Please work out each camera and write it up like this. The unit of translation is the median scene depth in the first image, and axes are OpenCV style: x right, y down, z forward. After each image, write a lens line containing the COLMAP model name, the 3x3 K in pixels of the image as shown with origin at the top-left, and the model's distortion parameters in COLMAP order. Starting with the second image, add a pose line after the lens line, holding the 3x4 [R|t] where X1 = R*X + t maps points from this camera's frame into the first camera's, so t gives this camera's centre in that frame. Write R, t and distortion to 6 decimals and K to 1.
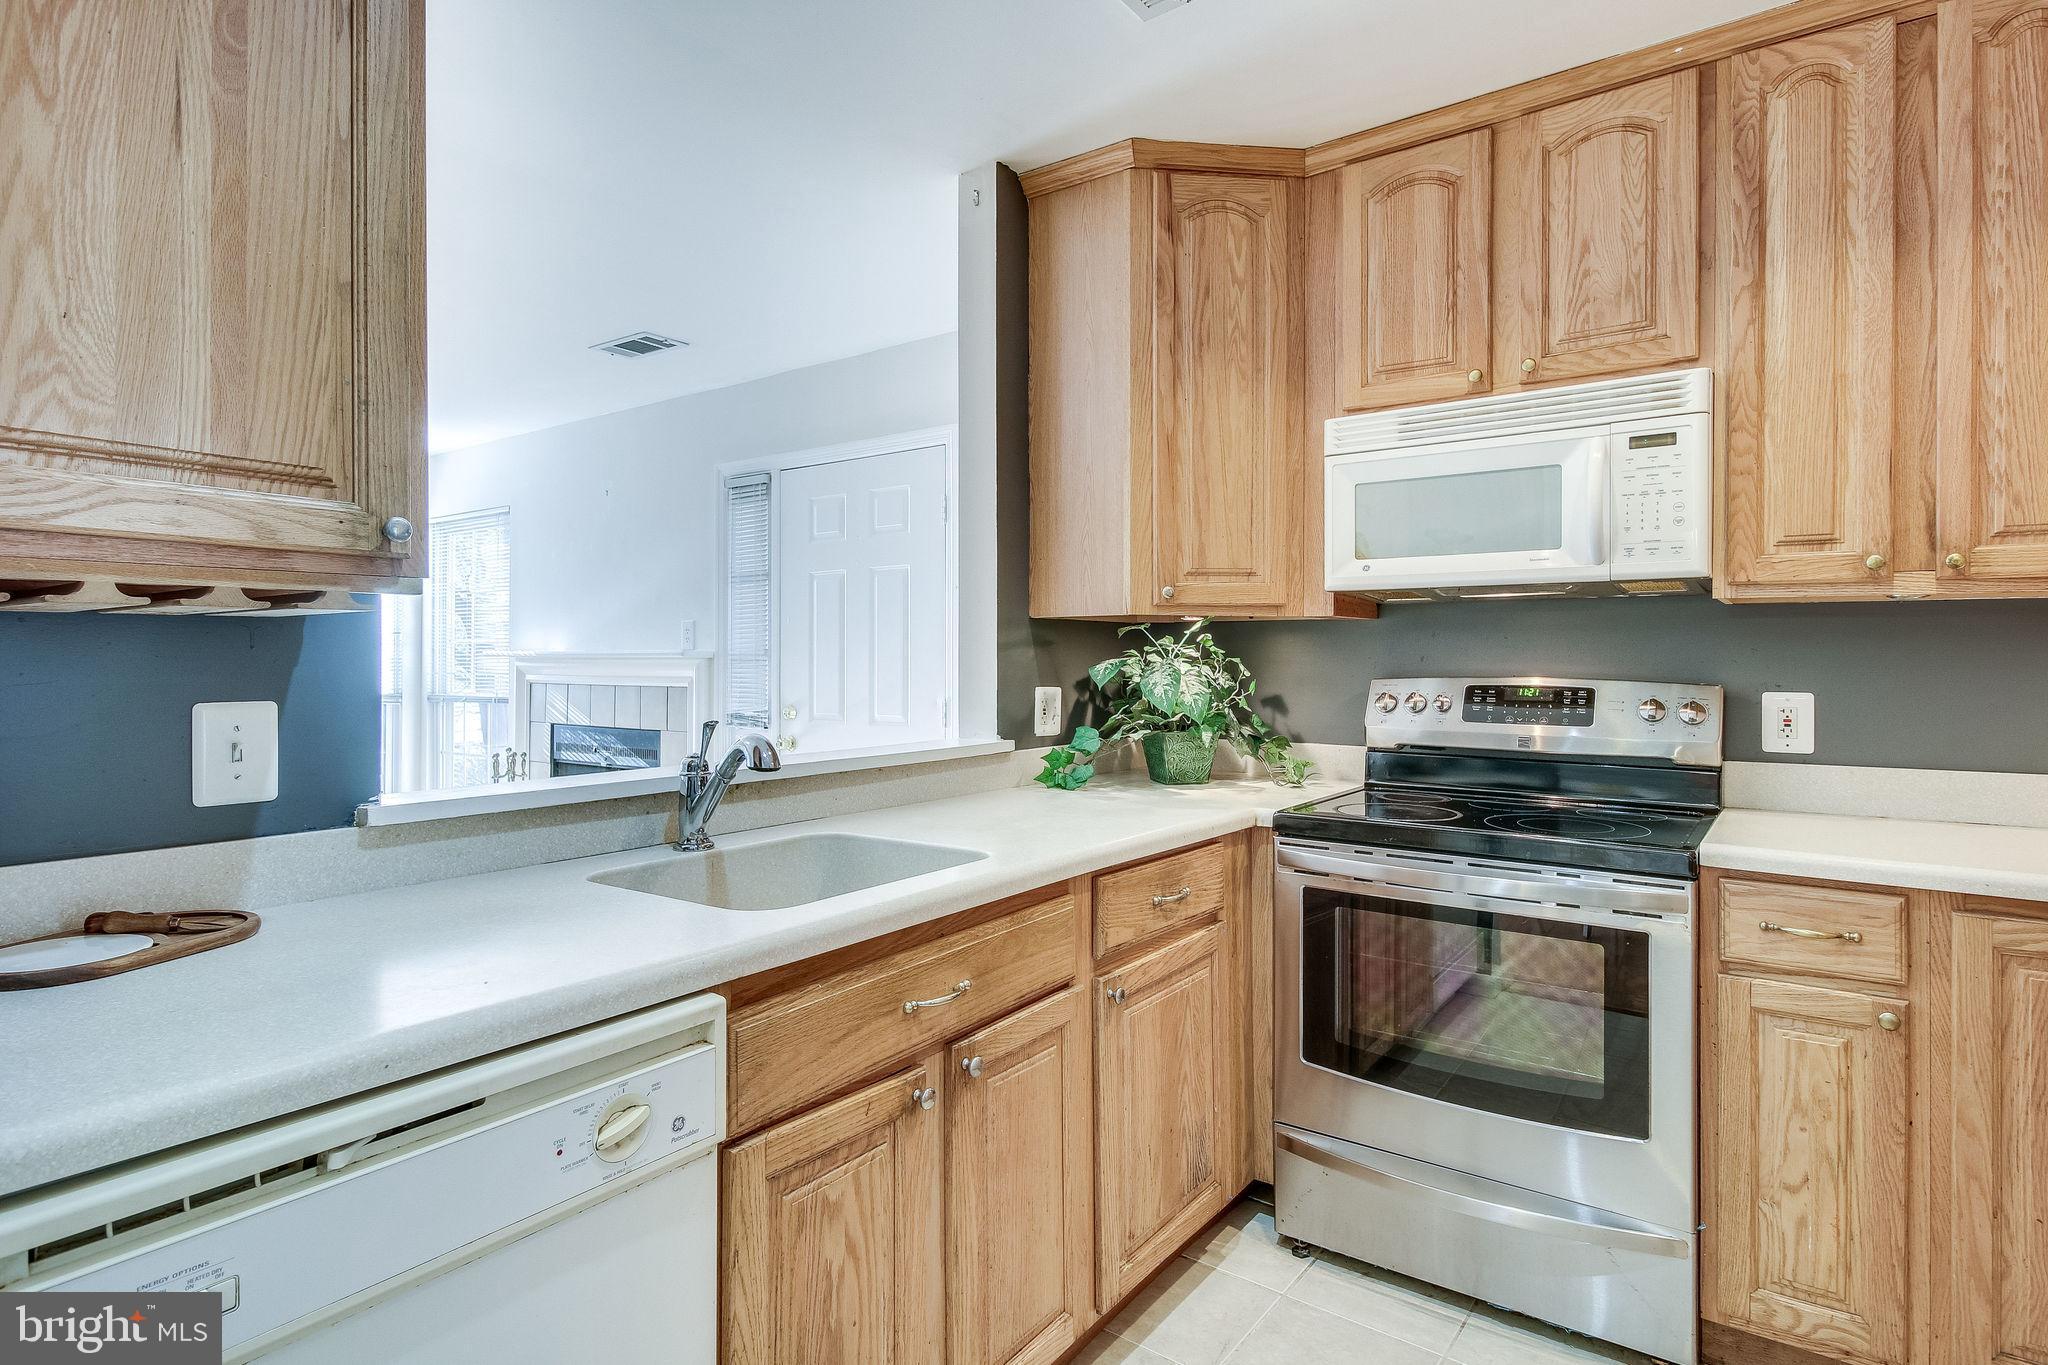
lens RADIAL K [[1078.1, 0, 1003.6], [0, 1078.1, 660.6], [0, 0, 1]] dist [0.012774, -0.007591]
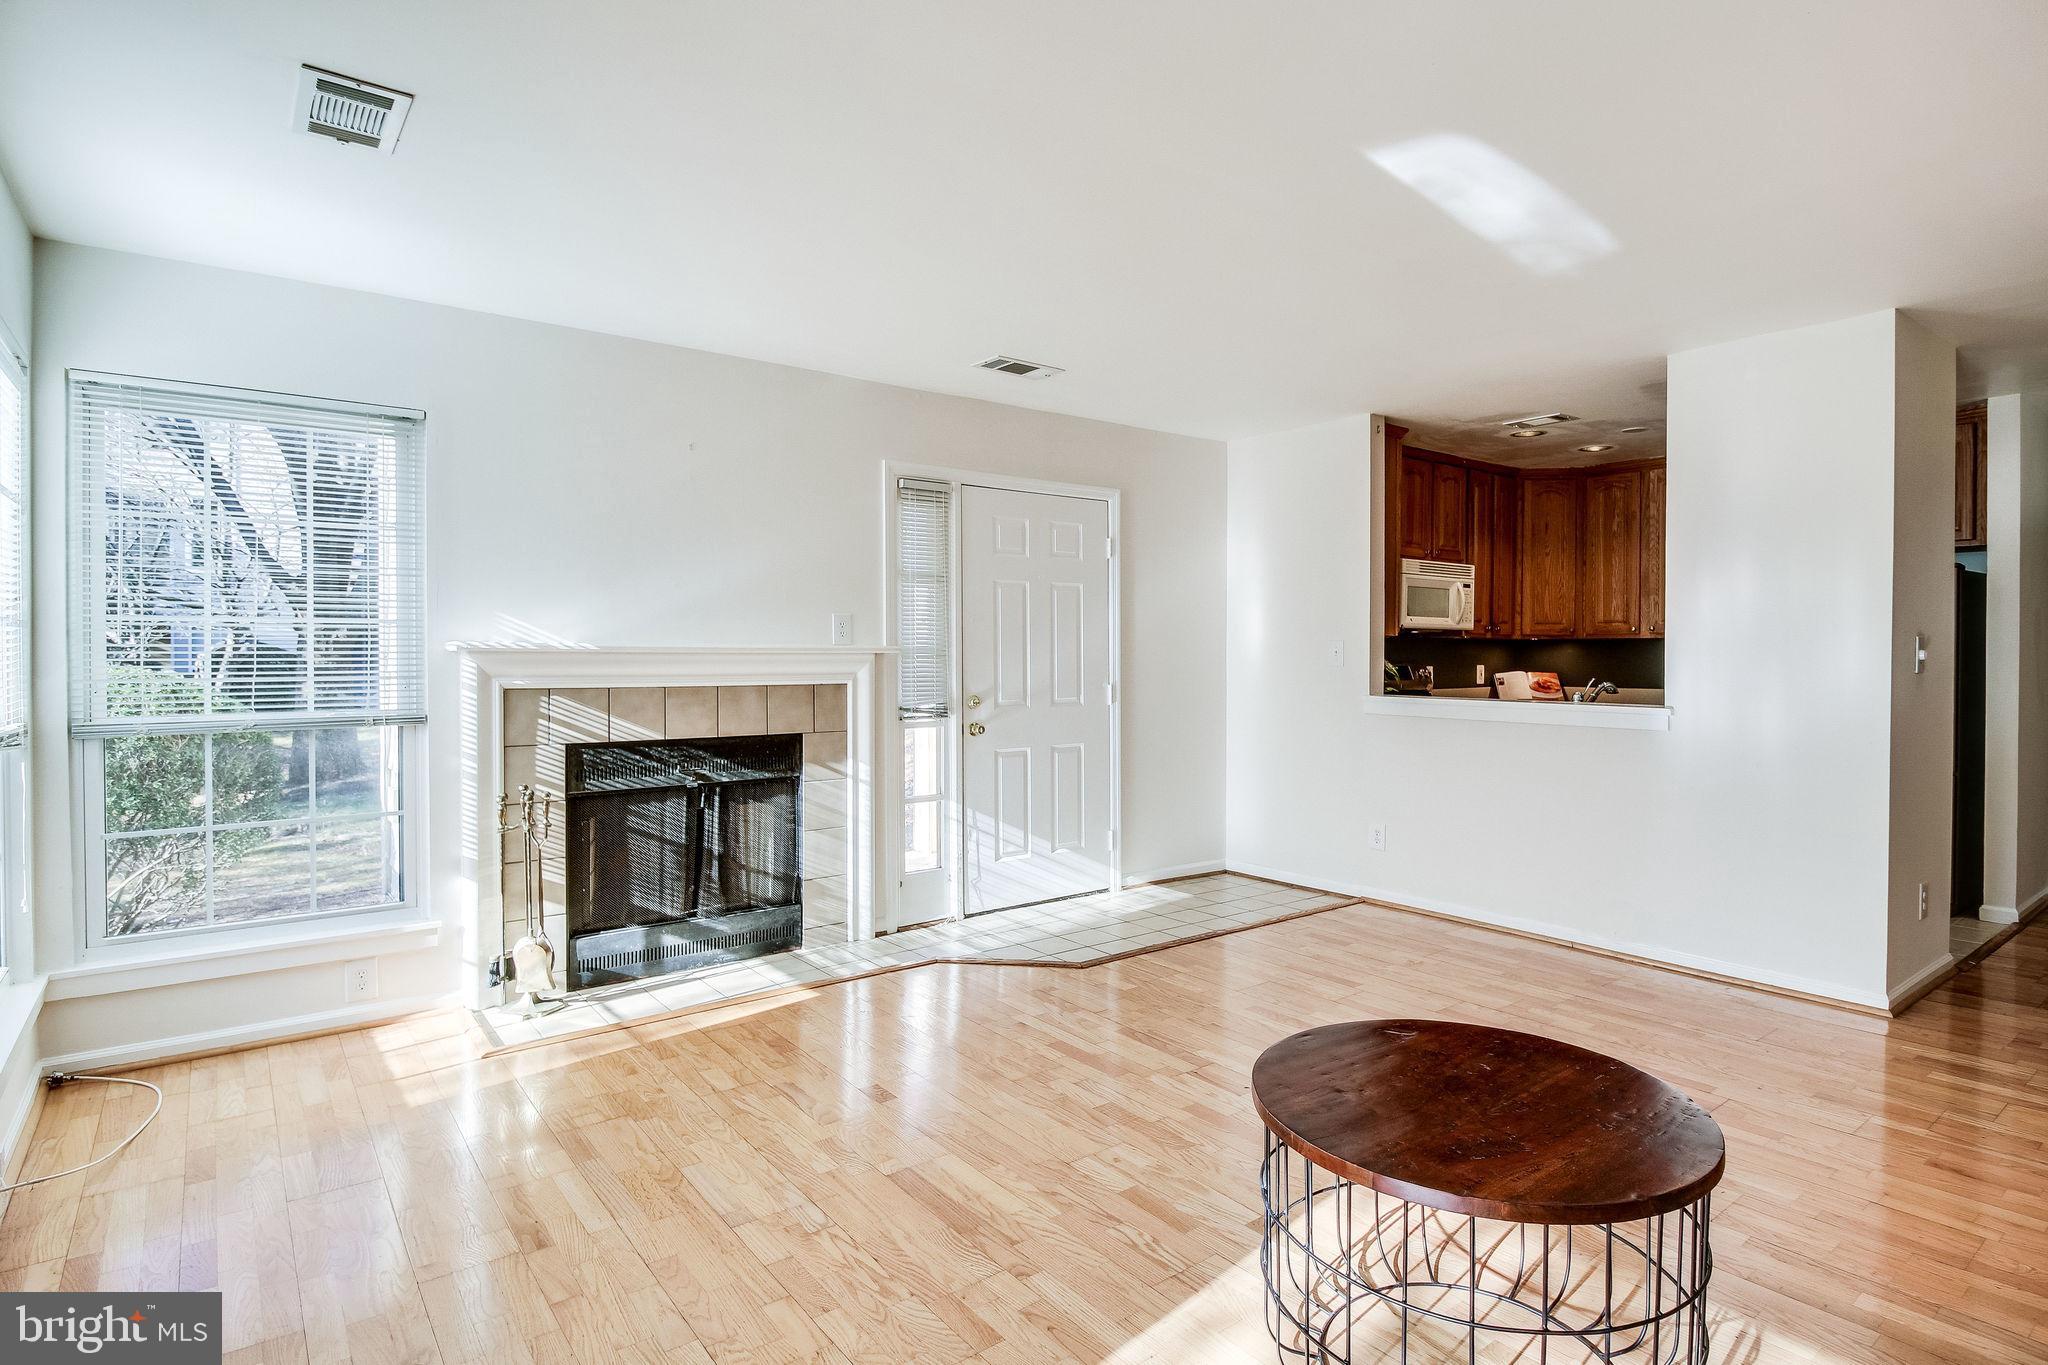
lens RADIAL K [[1078.1, 0, 1031.4], [0, 1078.1, 663.6], [0, 0, 1]] dist [0.012774, -0.007591]
pose [[0.265932, -0.008773, 0.963952, -2.631134], [-0.002289, 0.999950, 0.009732, -0.005814], [-0.963989, -0.004794, 0.265898, 1.330407]]
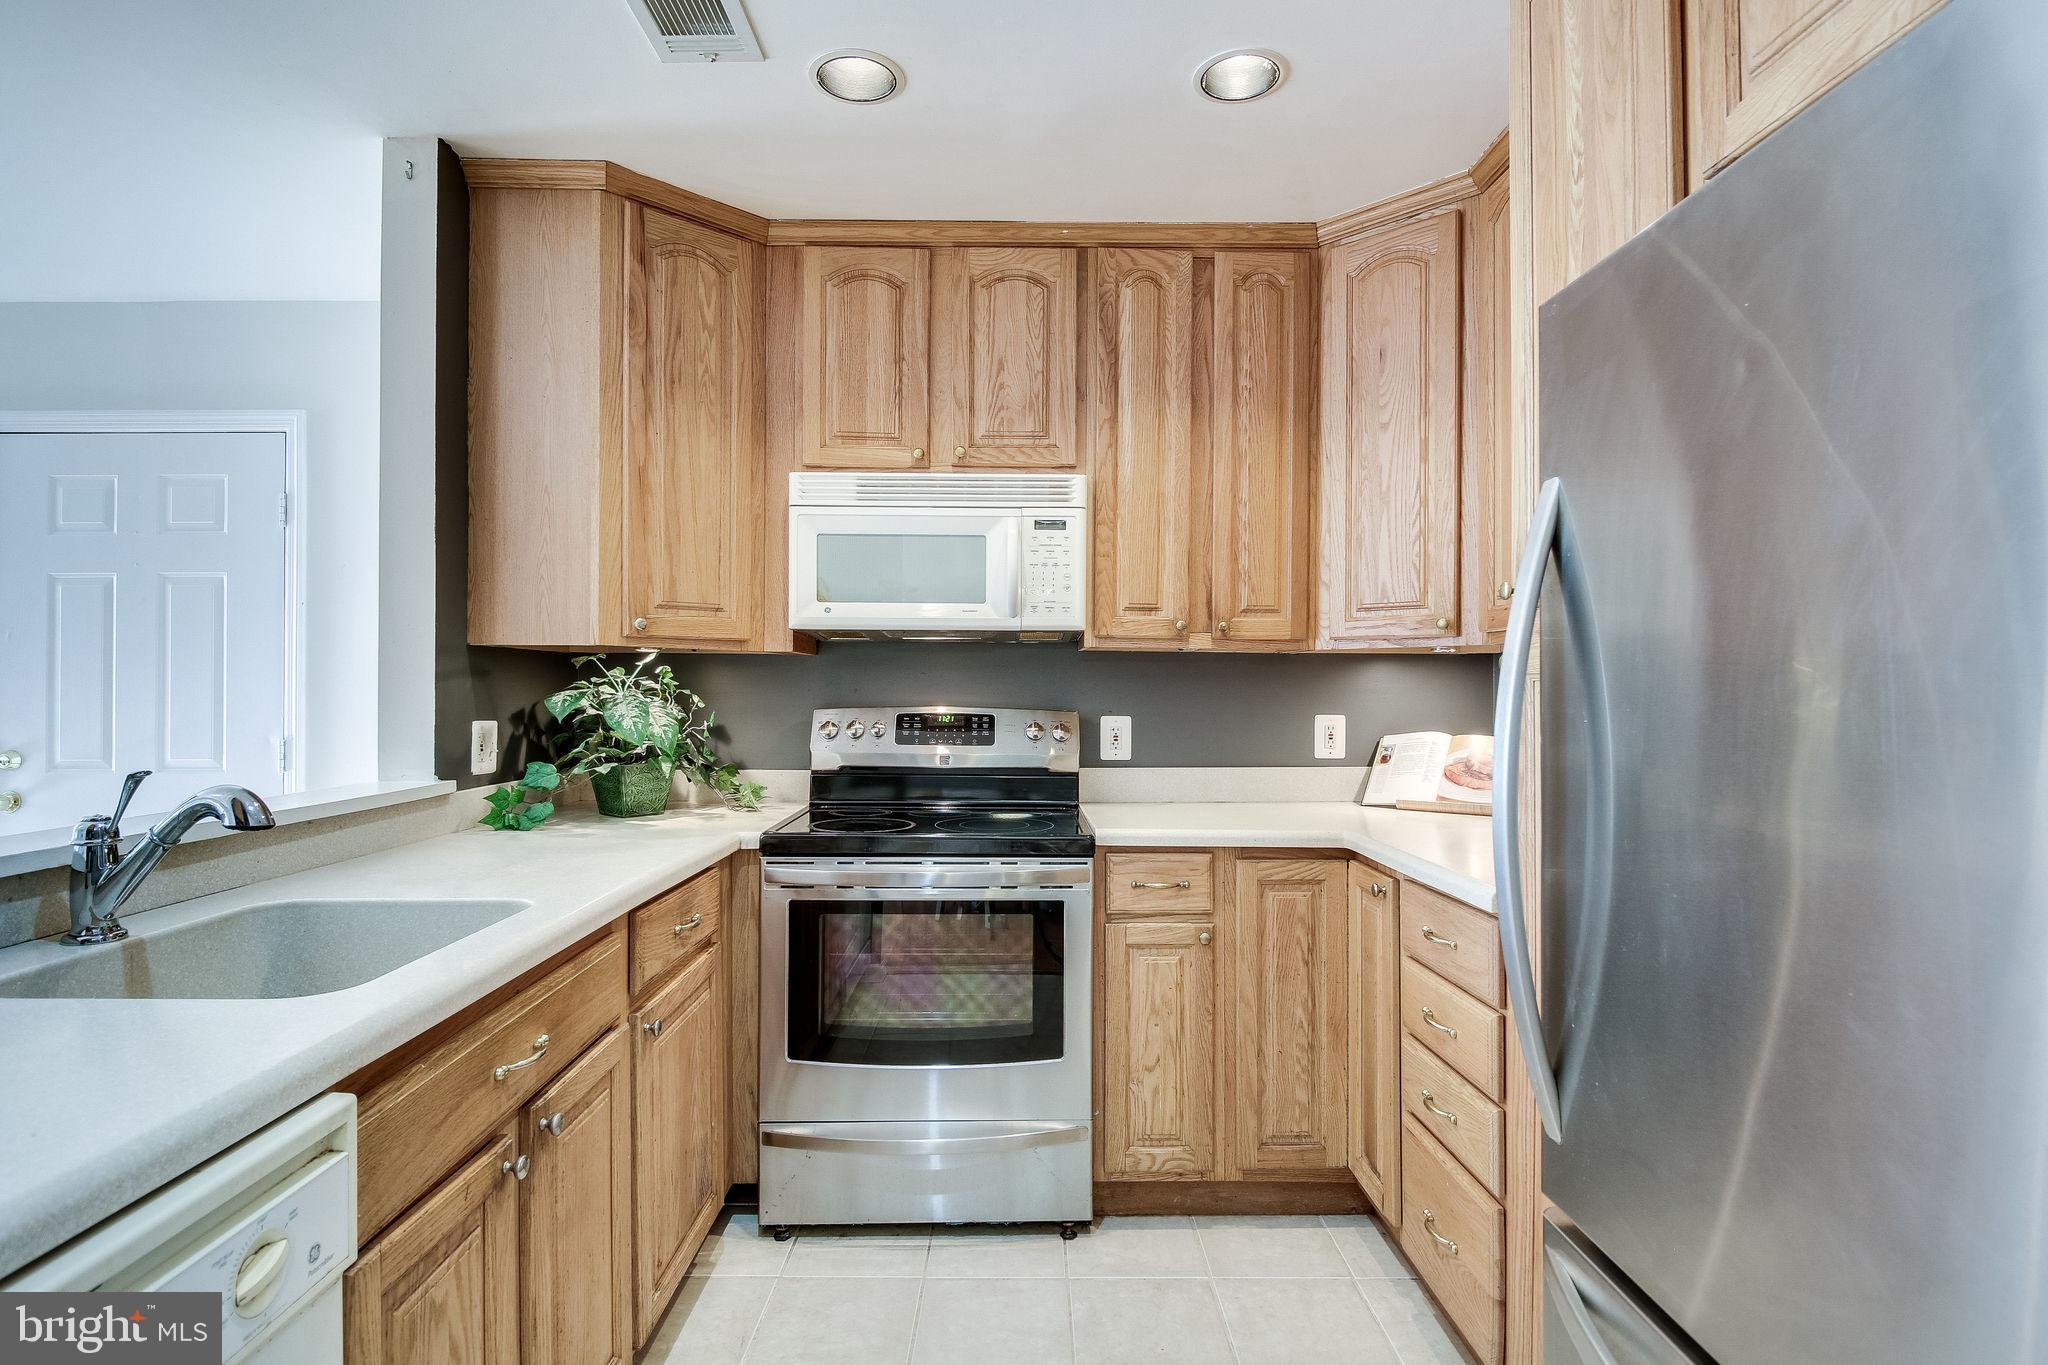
lens RADIAL K [[1078.1, 0, 983.6], [0, 1078.1, 686.4], [0, 0, 1]] dist [0.012774, -0.007591]
pose [[0.794209, 0.003319, 0.607635, -0.246504], [-0.002317, 0.999994, -0.002433, -0.004854], [-0.607640, 0.000524, 0.794213, 0.013758]]
